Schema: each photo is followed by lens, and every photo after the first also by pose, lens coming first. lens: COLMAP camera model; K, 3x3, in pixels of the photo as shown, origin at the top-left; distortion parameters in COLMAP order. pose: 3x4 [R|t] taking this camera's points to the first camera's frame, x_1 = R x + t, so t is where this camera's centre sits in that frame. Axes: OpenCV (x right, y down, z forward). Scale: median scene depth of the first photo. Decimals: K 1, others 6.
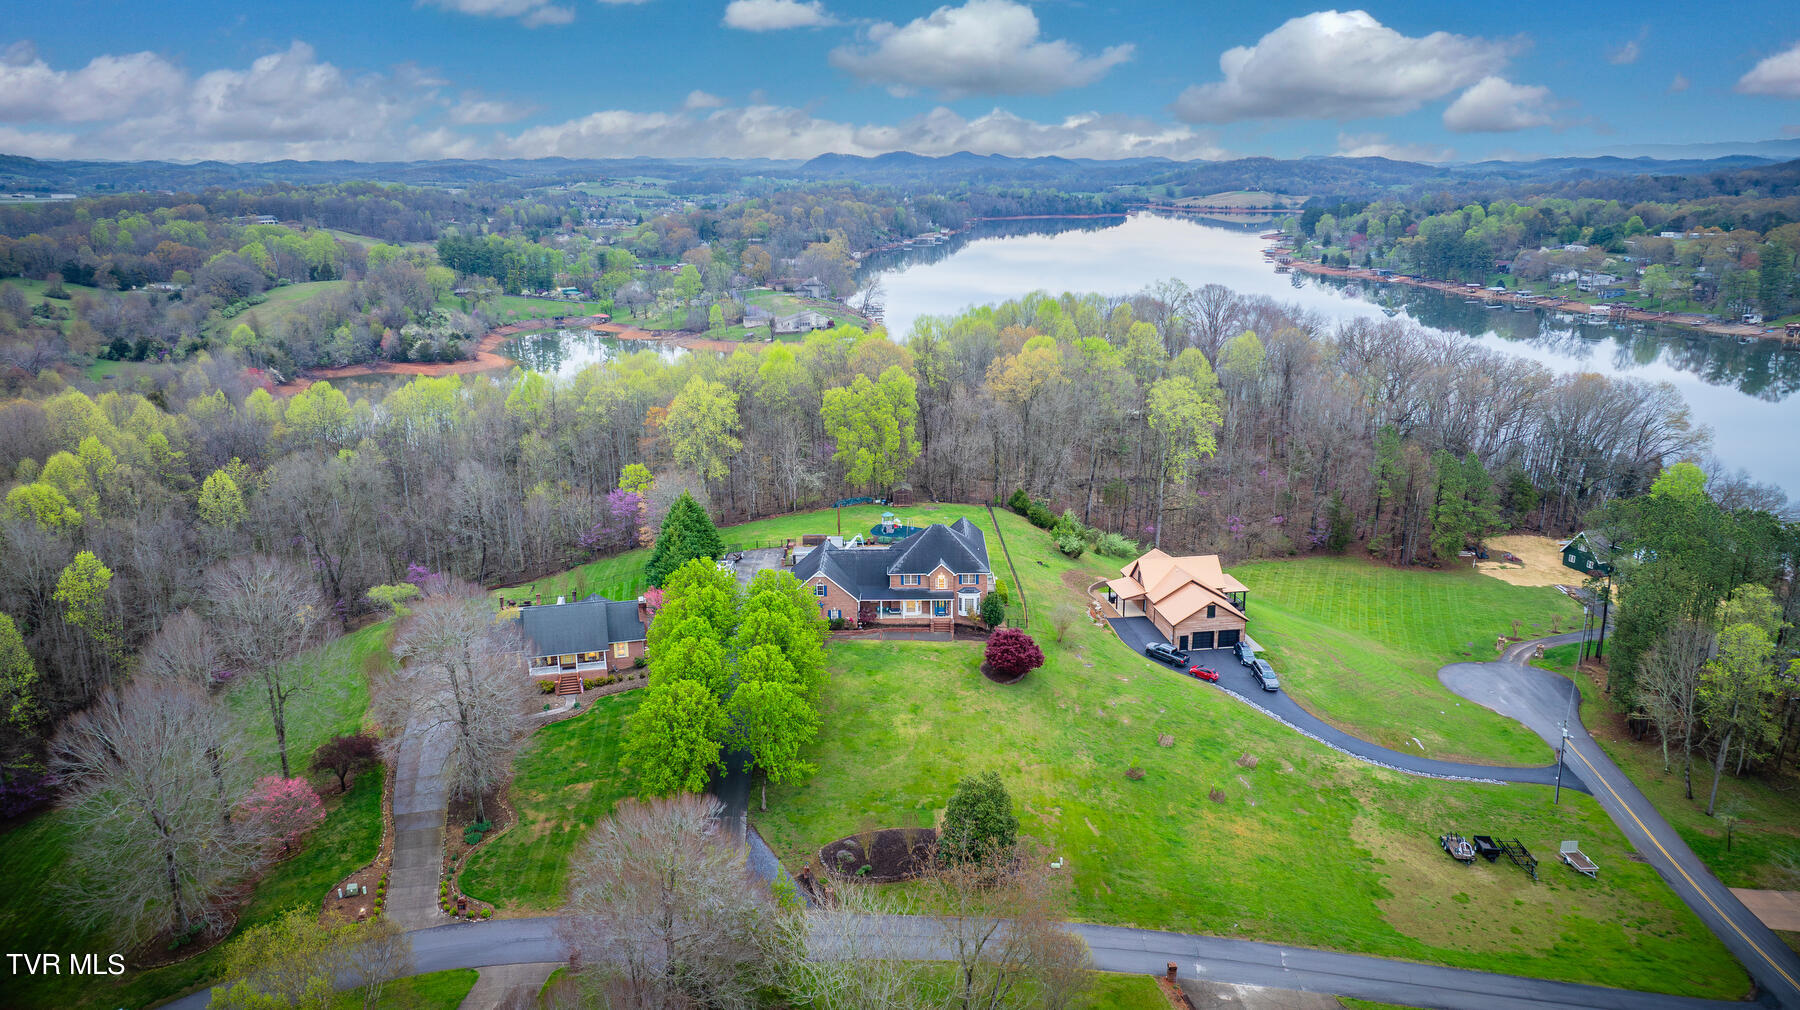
lens RADIAL K [[1228.7, 0, 900.0], [0, 1228.7, 505.0], [0, 0, 1]] dist [-0.046590, 0.036732]
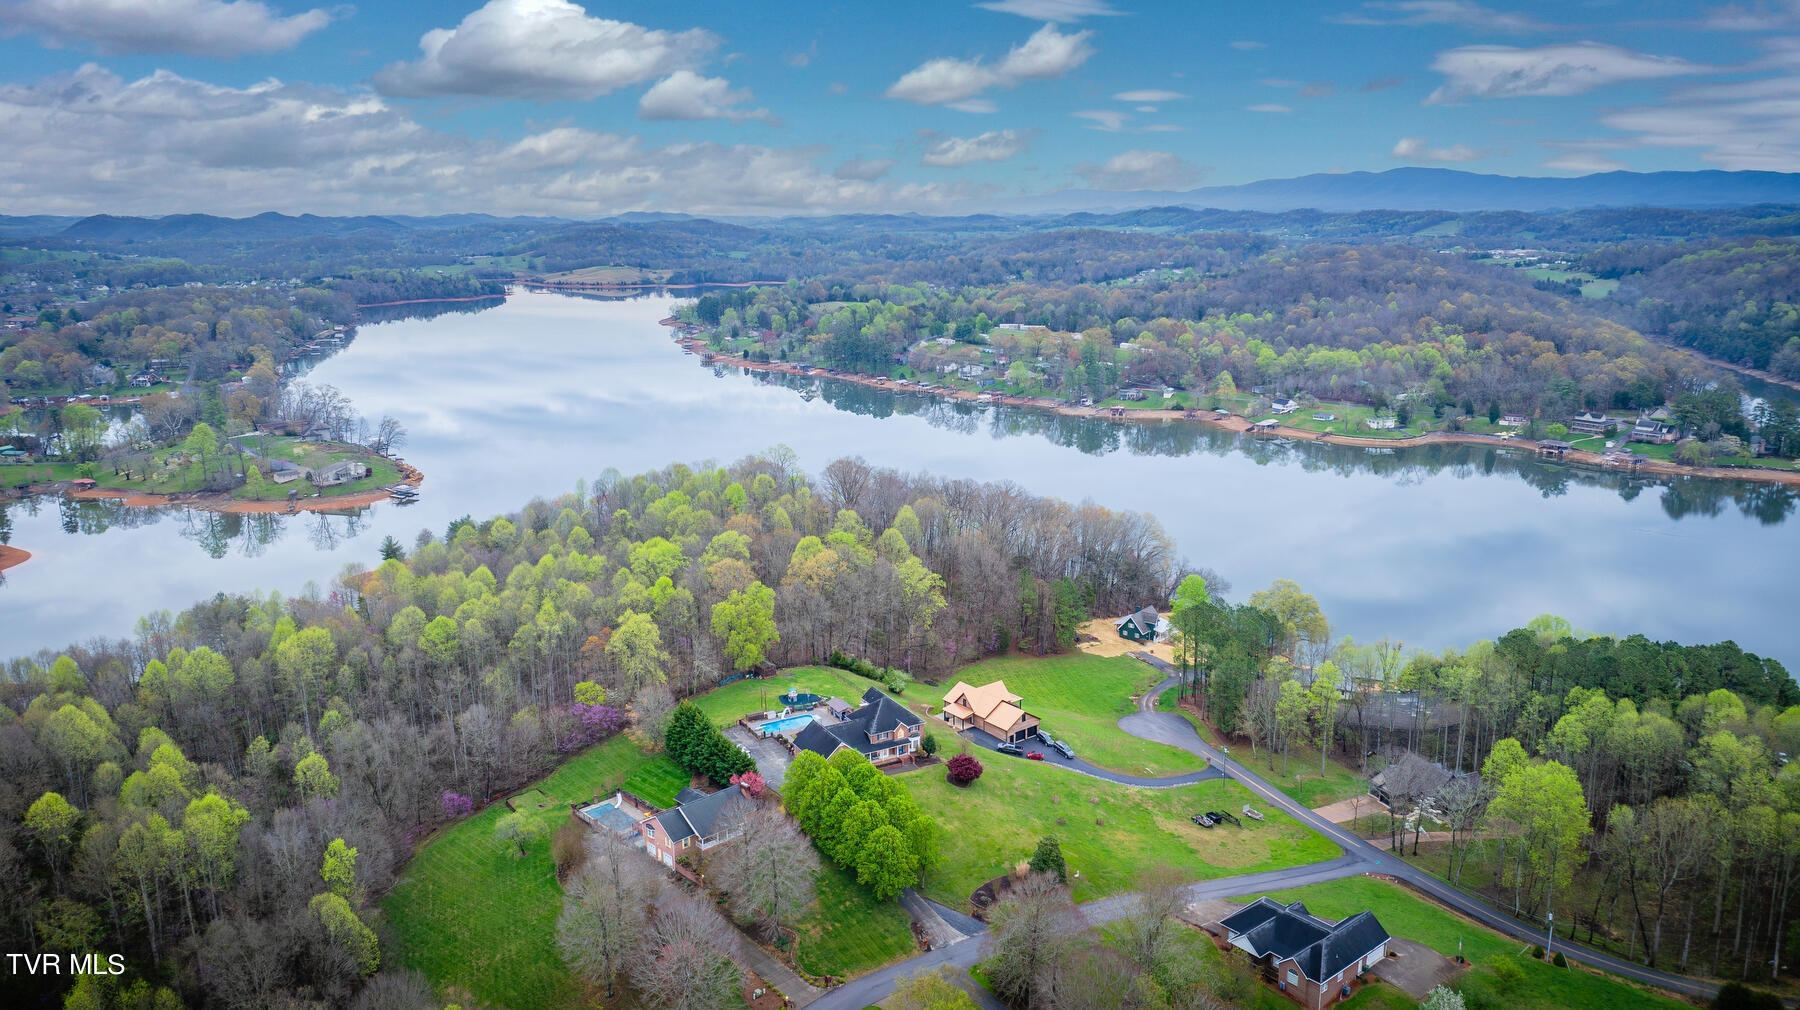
lens RADIAL K [[1228.7, 0, 900.0], [0, 1228.7, 505.0], [0, 0, 1]] dist [-0.046590, 0.036732]
pose [[0.866623, -0.105952, 0.487585, -0.696840], [0.127504, 0.991776, -0.011111, -0.210013], [-0.482398, 0.071798, 0.873005, -0.411852]]
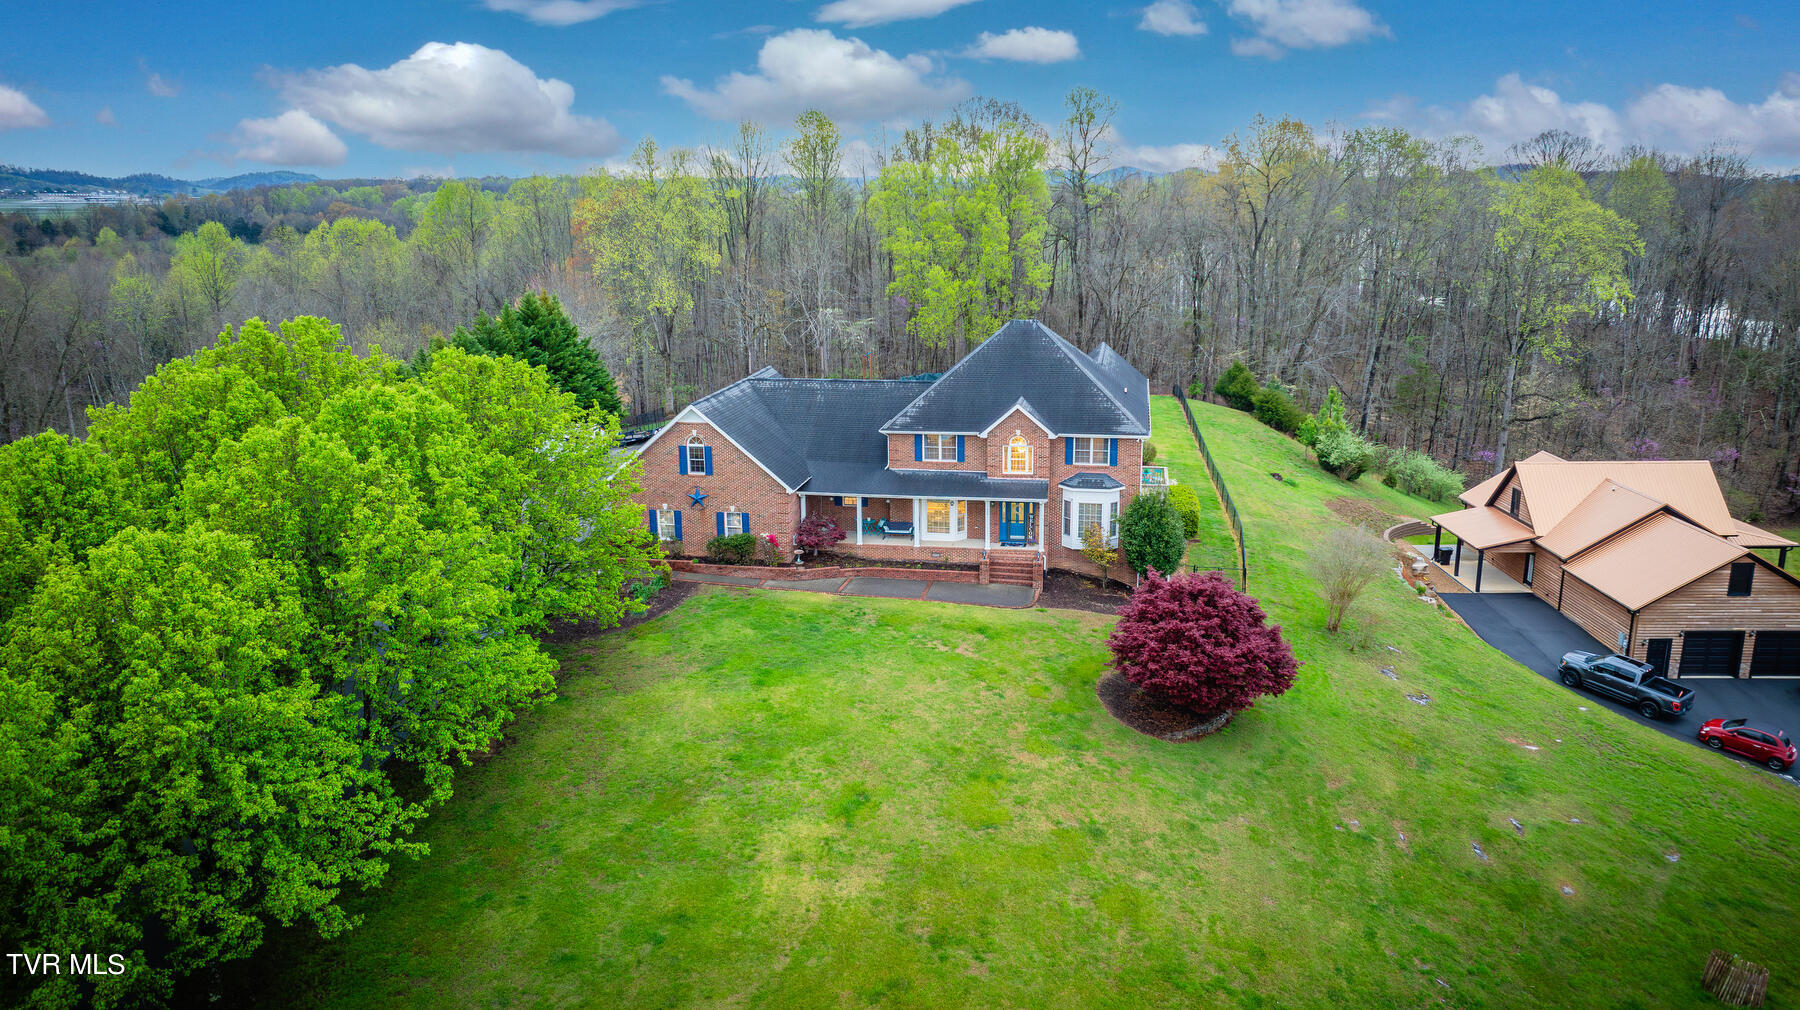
lens RADIAL K [[1228.7, 0, 900.0], [0, 1228.7, 505.0], [0, 0, 1]] dist [-0.046590, 0.036732]
pose [[0.984271, 0.038567, -0.172404, 0.062012], [-0.041559, 0.999041, -0.013779, 0.082150], [0.171707, 0.020727, 0.984930, 0.599415]]
